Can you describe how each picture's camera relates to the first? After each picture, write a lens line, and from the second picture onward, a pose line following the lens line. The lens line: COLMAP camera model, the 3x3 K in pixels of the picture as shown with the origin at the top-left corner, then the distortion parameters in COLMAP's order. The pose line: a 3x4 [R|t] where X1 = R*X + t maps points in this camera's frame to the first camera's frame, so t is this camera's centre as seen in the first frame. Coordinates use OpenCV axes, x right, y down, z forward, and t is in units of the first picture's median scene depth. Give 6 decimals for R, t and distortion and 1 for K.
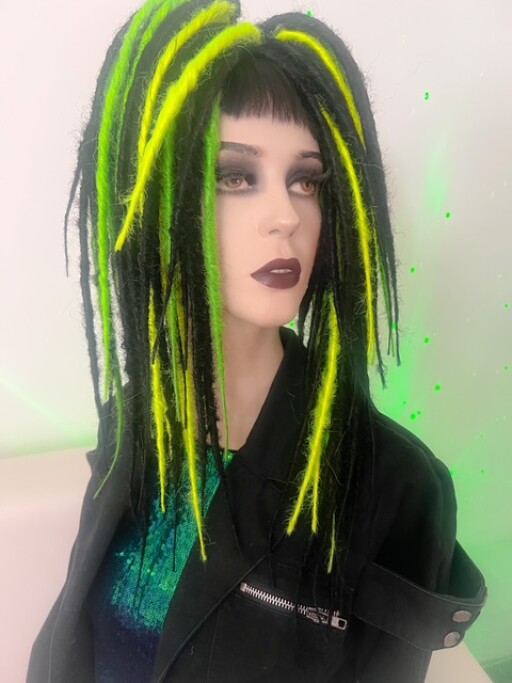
lens RADIAL K [[532.5, 0, 256.0], [0, 532.5, 341.5], [0, 0, 1]] dist [-0.000535, -0.004490]
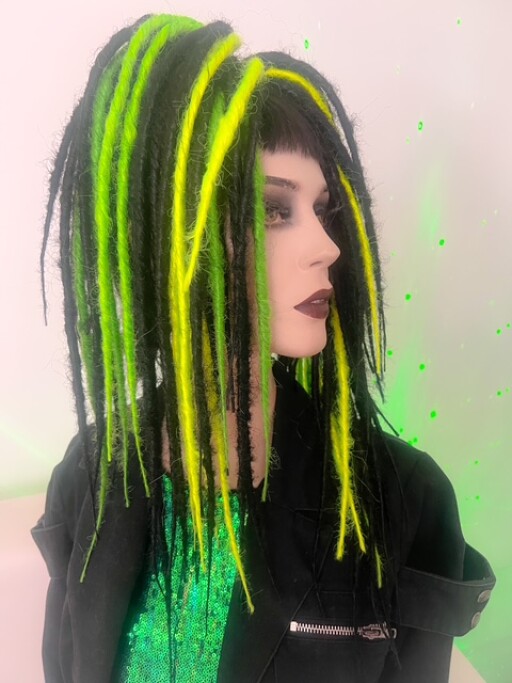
lens RADIAL K [[532.5, 0, 256.0], [0, 532.5, 341.5], [0, 0, 1]] dist [-0.000535, -0.004490]
pose [[0.930505, -0.098029, 0.352917, -0.399973], [0.113771, 0.993215, -0.024089, -0.041889], [-0.348161, 0.062567, 0.935344, 0.087211]]
